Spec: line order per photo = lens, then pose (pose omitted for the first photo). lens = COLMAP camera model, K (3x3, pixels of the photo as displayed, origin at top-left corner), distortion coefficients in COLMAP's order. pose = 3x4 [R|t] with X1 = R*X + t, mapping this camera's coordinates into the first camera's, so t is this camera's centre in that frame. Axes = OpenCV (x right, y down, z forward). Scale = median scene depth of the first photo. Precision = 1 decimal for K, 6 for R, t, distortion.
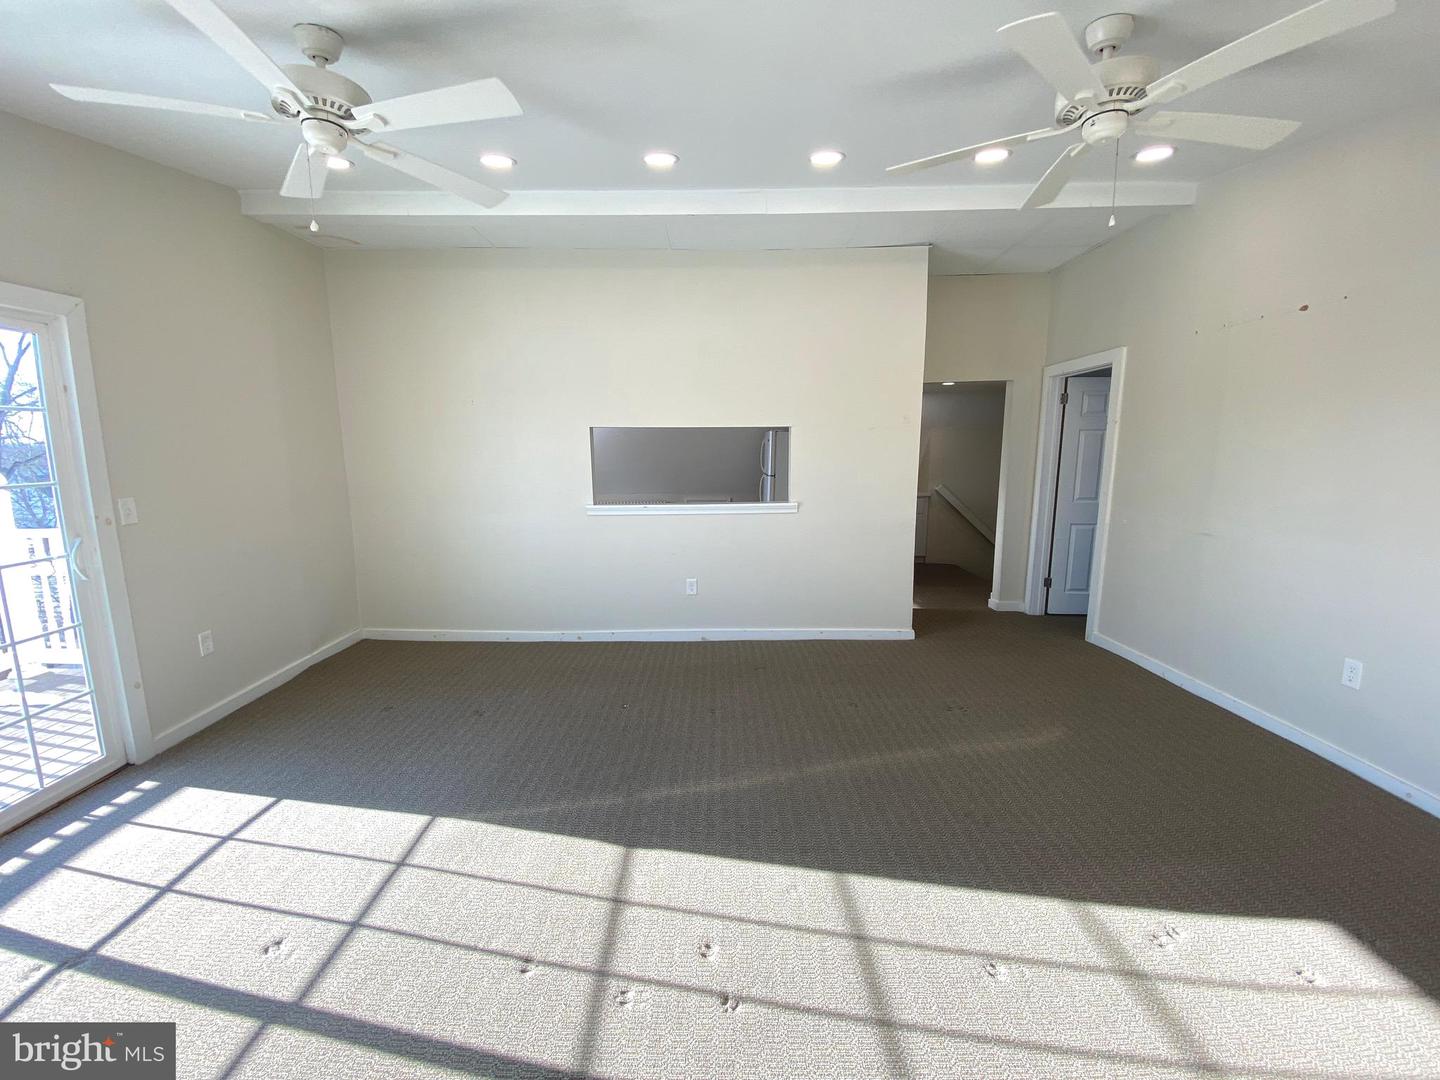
lens RADIAL K [[575.3, 0, 726.1], [0, 575.3, 529.7], [0, 0, 1]] dist [0.009125, -0.001811]
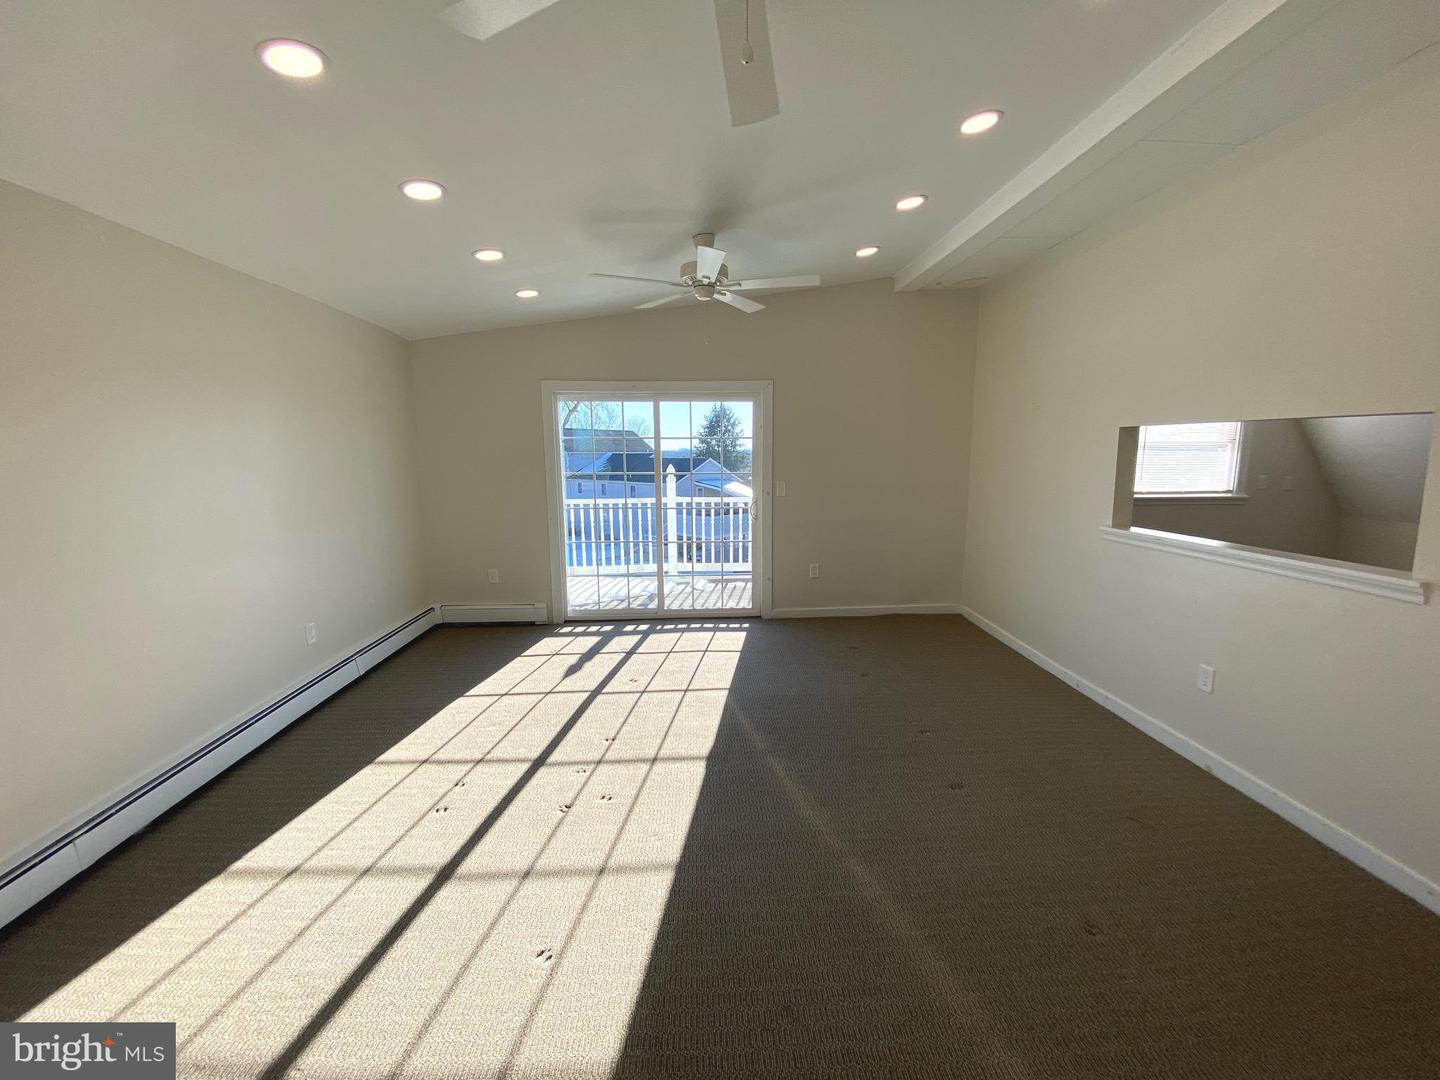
lens RADIAL K [[575.3, 0, 729.5], [0, 575.3, 544.5], [0, 0, 1]] dist [0.009125, -0.001811]
pose [[0.075067, 0.155563, -0.984970, 1.156965], [-0.132063, 0.980607, 0.144809, -0.142835], [0.988395, 0.119207, 0.094156, 0.936381]]
